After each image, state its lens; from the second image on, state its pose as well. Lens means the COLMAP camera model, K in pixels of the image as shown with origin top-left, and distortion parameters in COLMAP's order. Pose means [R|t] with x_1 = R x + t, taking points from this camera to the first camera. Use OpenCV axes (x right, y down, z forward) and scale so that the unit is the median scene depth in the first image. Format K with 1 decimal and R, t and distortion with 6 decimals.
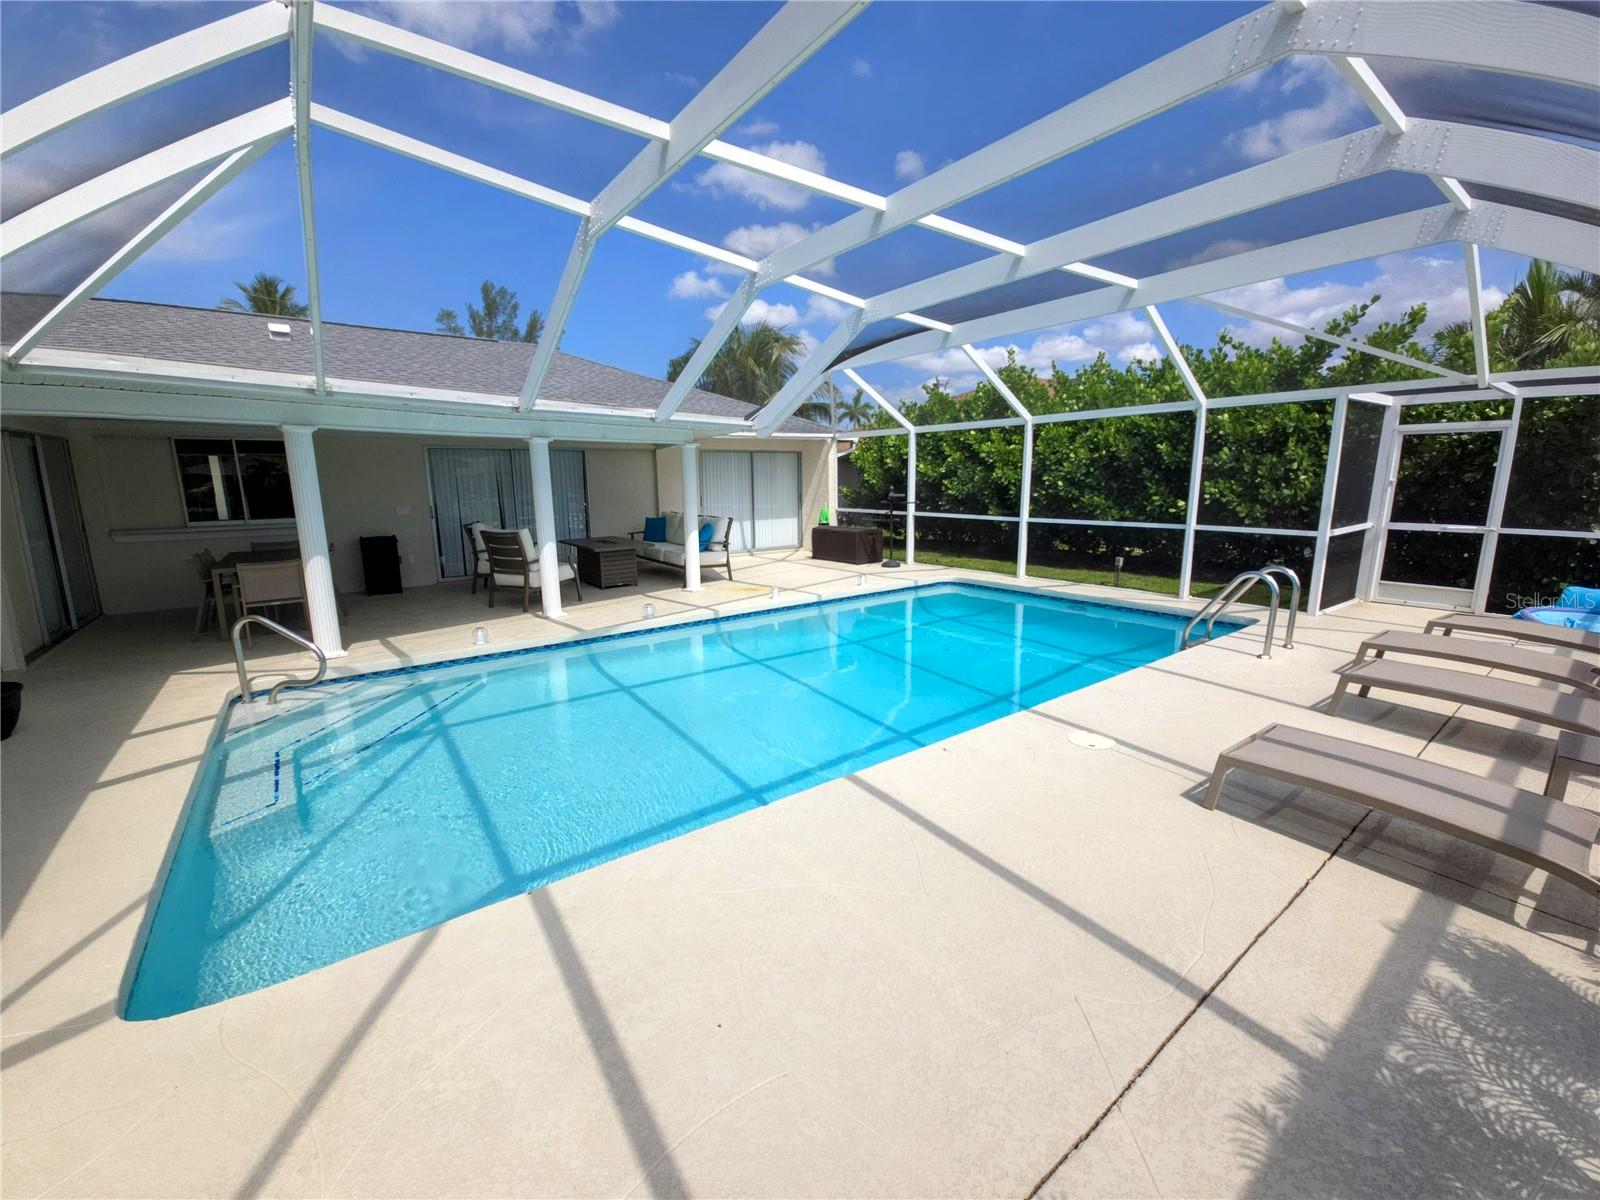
lens RADIAL K [[655.2, 0, 789.5], [0, 655.2, 592.0], [0, 0, 1]] dist [-0.002061, -0.001233]
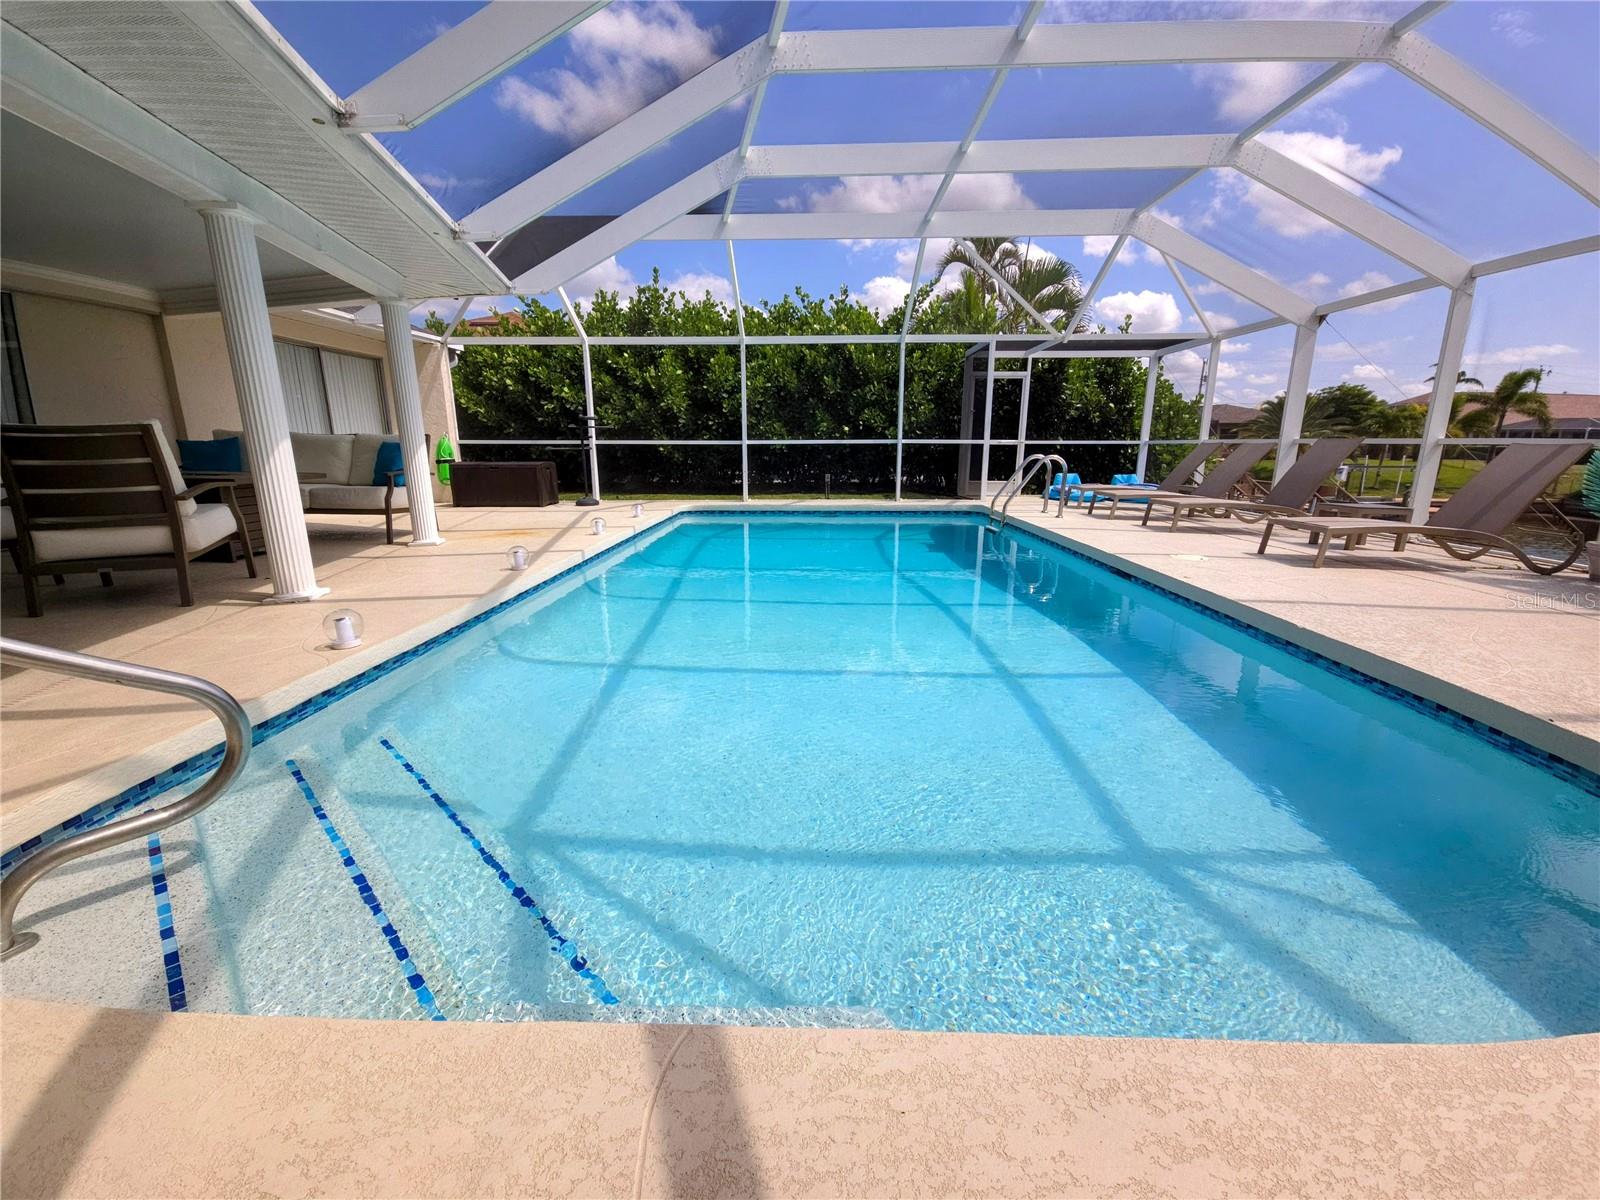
lens RADIAL K [[655.2, 0, 804.8], [0, 655.2, 596.2], [0, 0, 1]] dist [-0.002061, -0.001233]
pose [[0.610933, -0.165886, 0.774108, -0.480528], [0.128792, 0.985601, 0.109564, 0.028377], [-0.781136, 0.032763, 0.623501, 0.370929]]
